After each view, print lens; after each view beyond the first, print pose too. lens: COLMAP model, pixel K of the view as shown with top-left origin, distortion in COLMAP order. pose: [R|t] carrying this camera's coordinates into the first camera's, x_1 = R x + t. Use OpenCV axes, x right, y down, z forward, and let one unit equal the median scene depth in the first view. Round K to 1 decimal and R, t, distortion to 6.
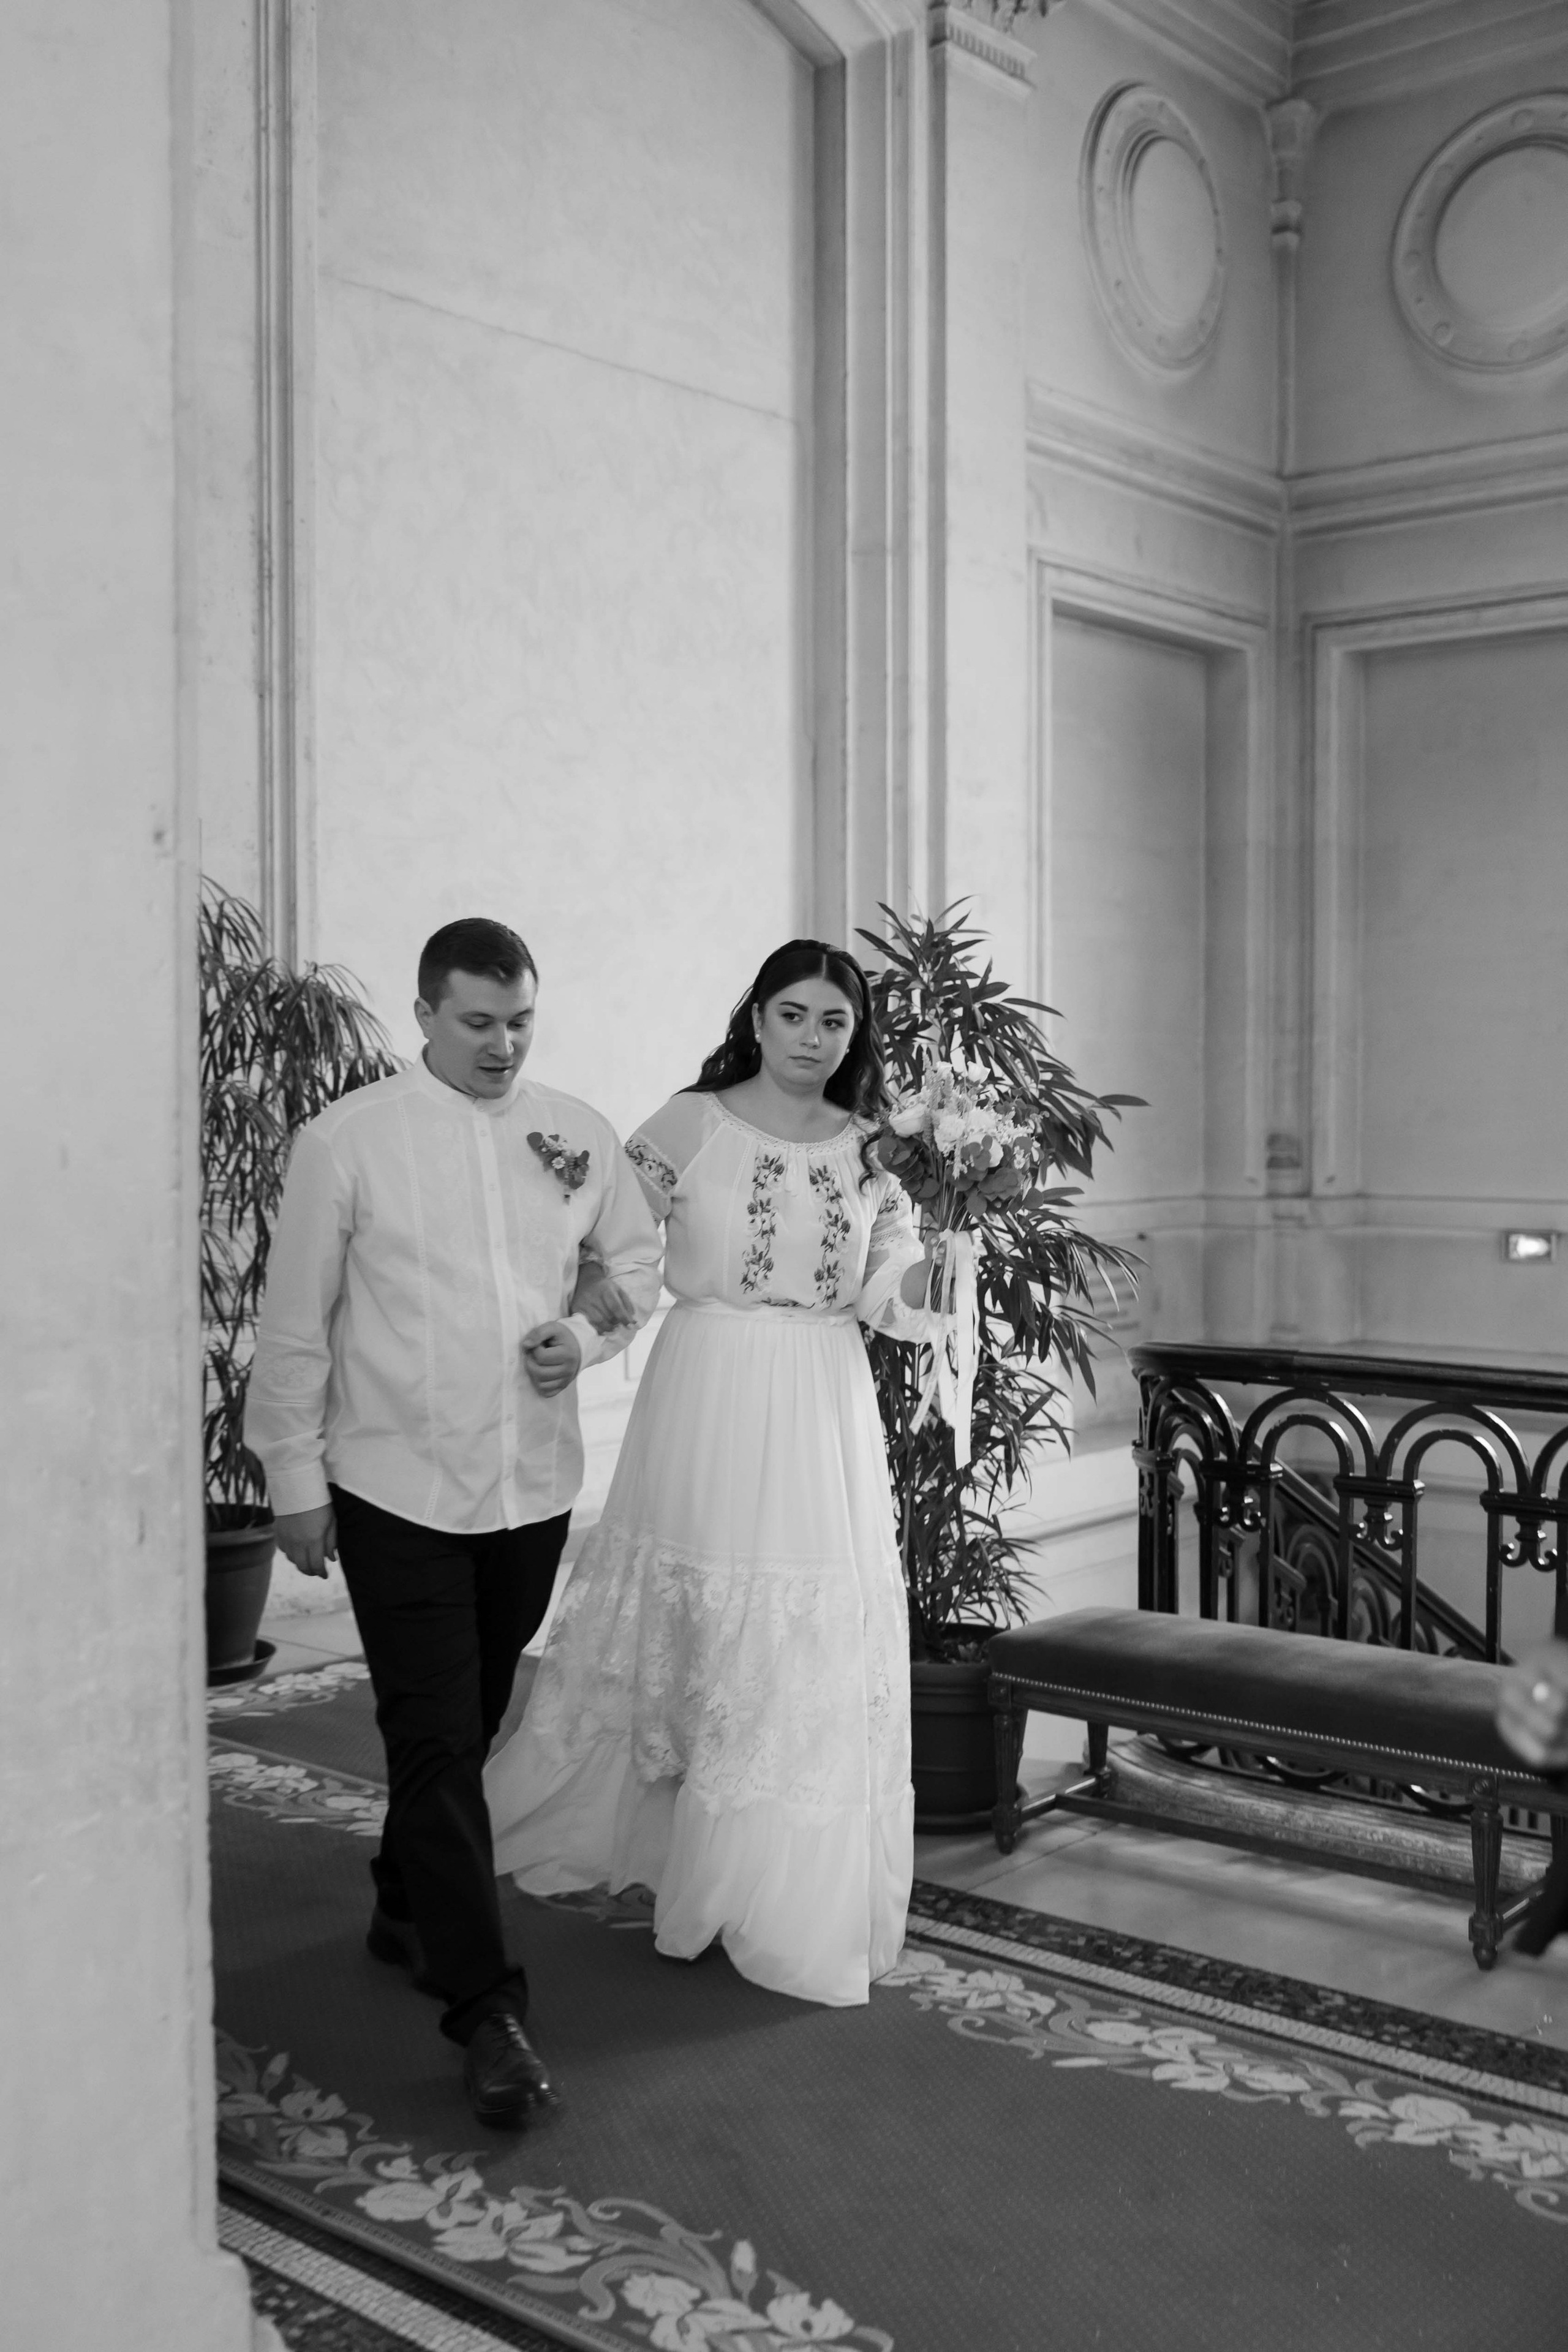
lens RADIAL K [[2330.2, 0, 784.0], [0, 2330.2, 1176.0], [0, 0, 1]] dist [-0.000473, 0.008190]
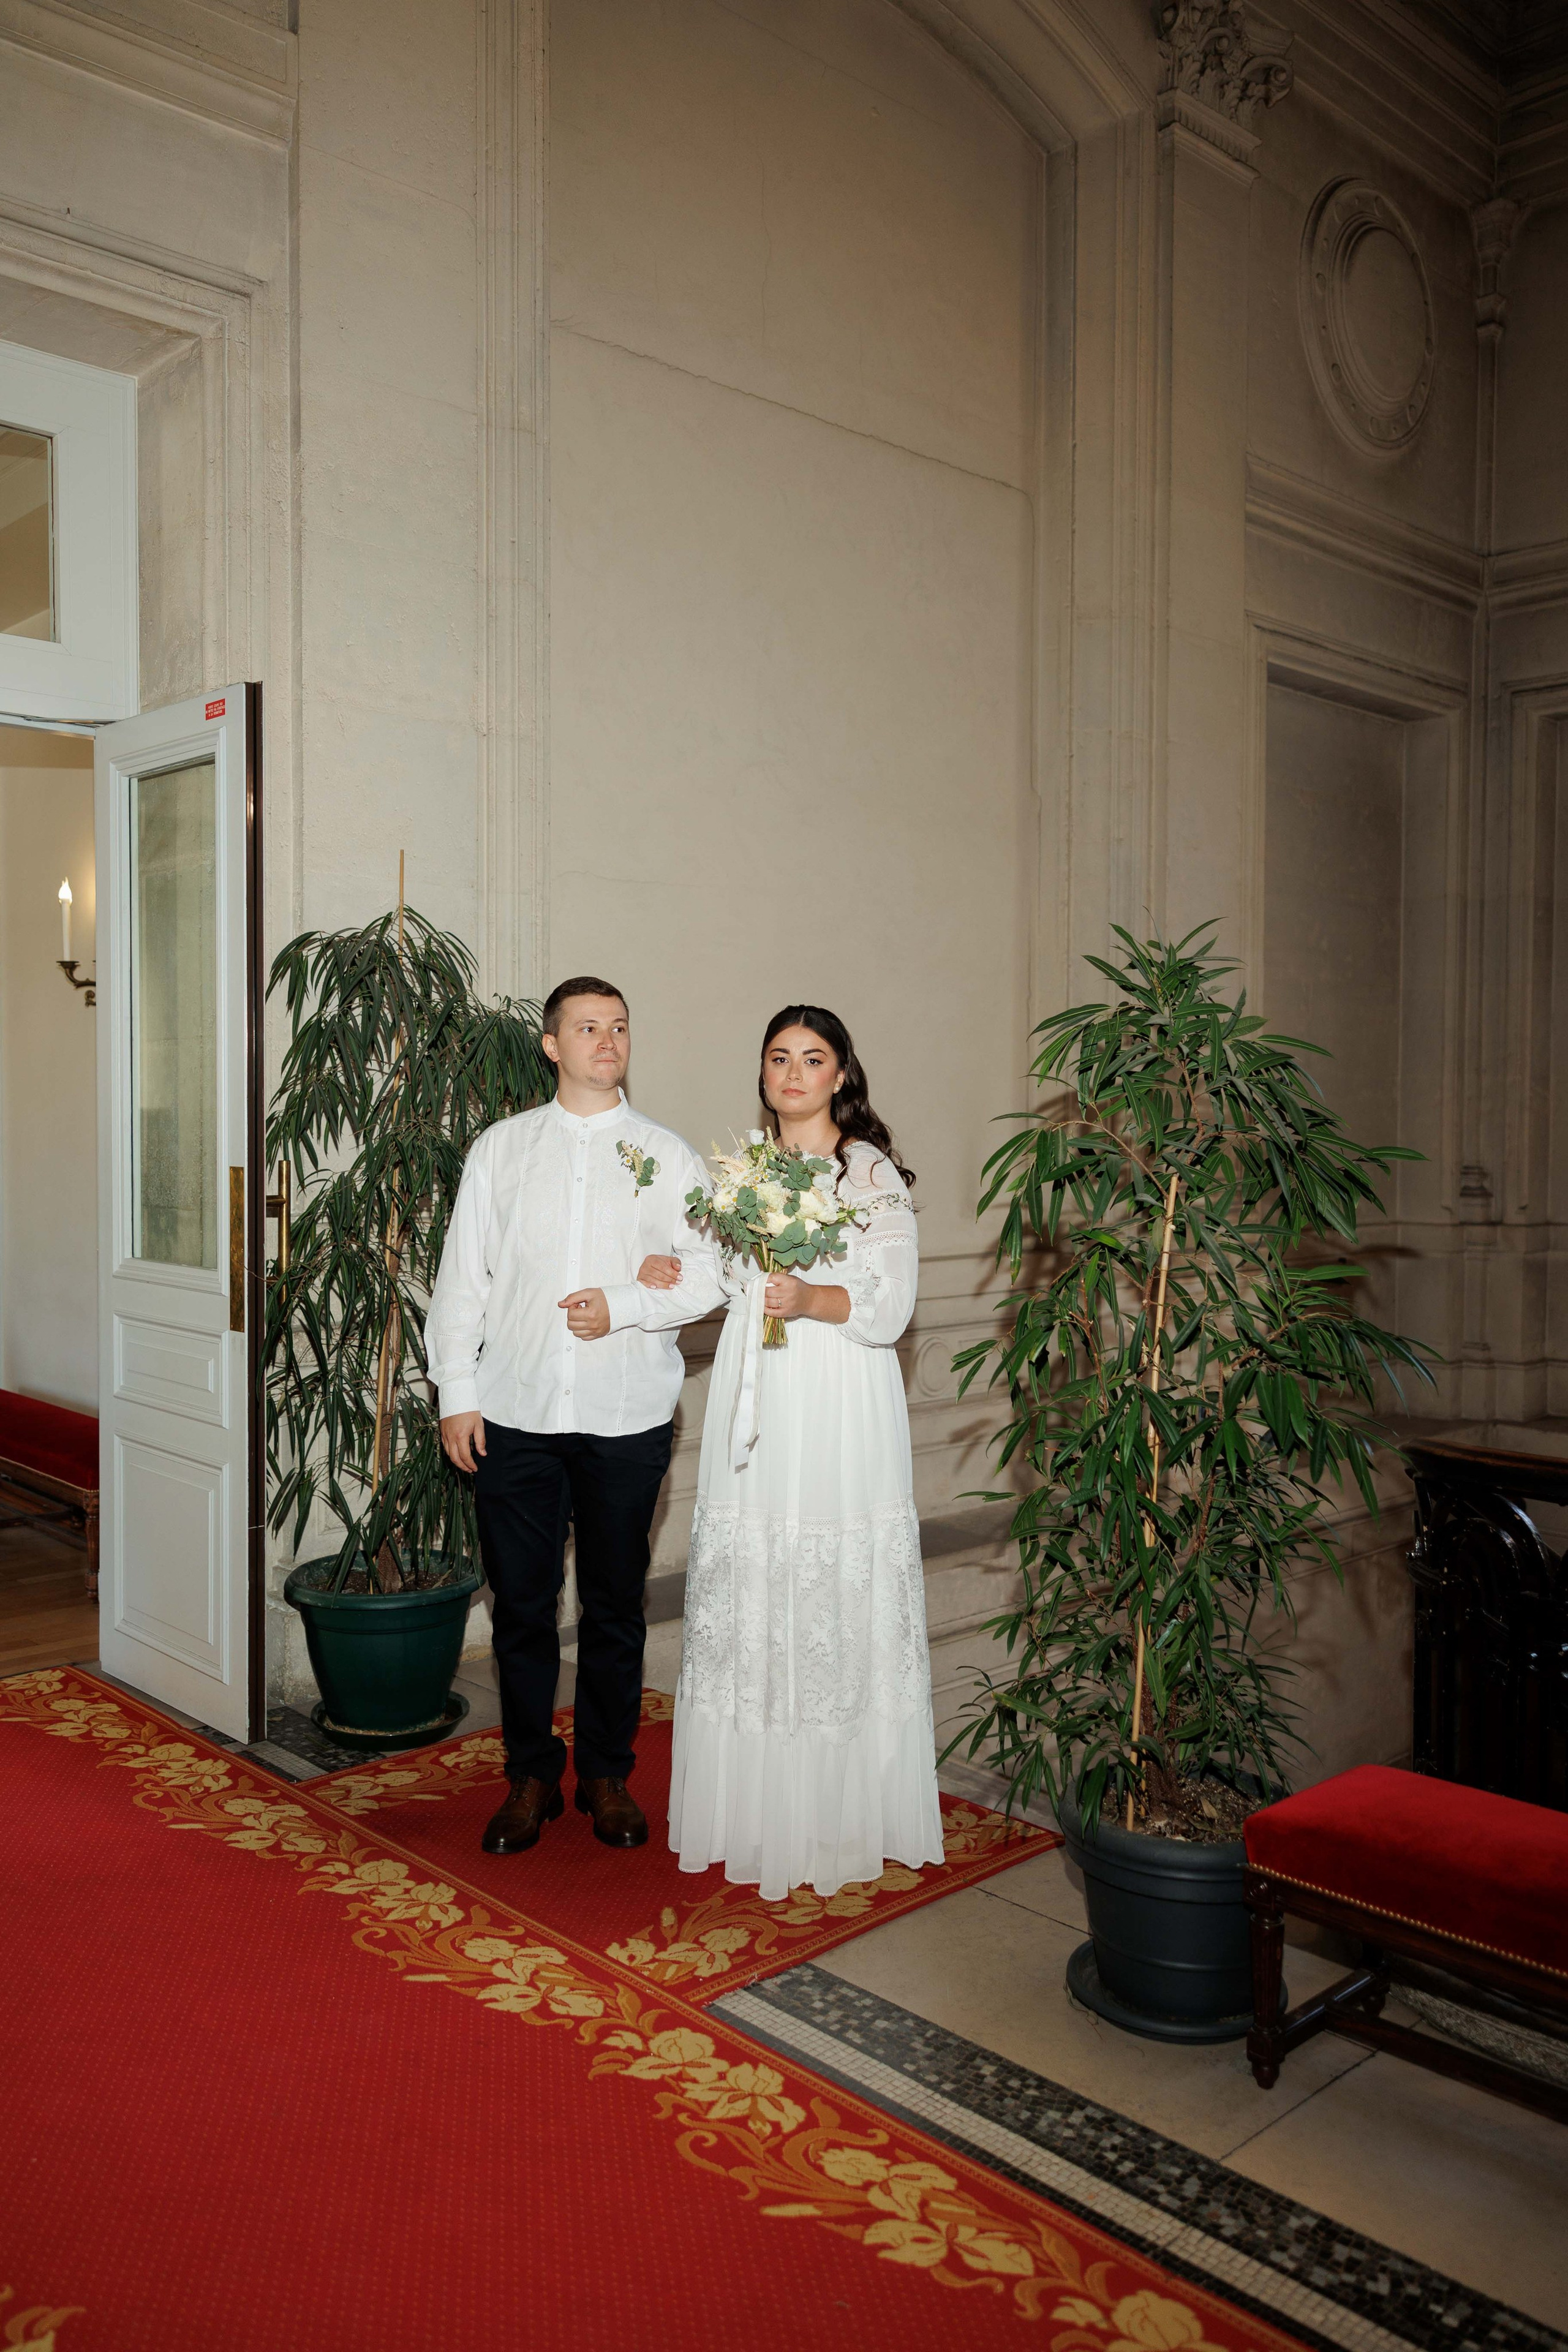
lens RADIAL K [[1845.0, 0, 741.2], [0, 1845.0, 1178.1], [0, 0, 1]] dist [0.039386, -0.040465]
pose [[0.989667, 0.010576, -0.142993, 0.003078], [-0.011017, 0.999937, -0.002295, -0.017202], [0.142959, 0.003846, 0.989721, 0.255167]]
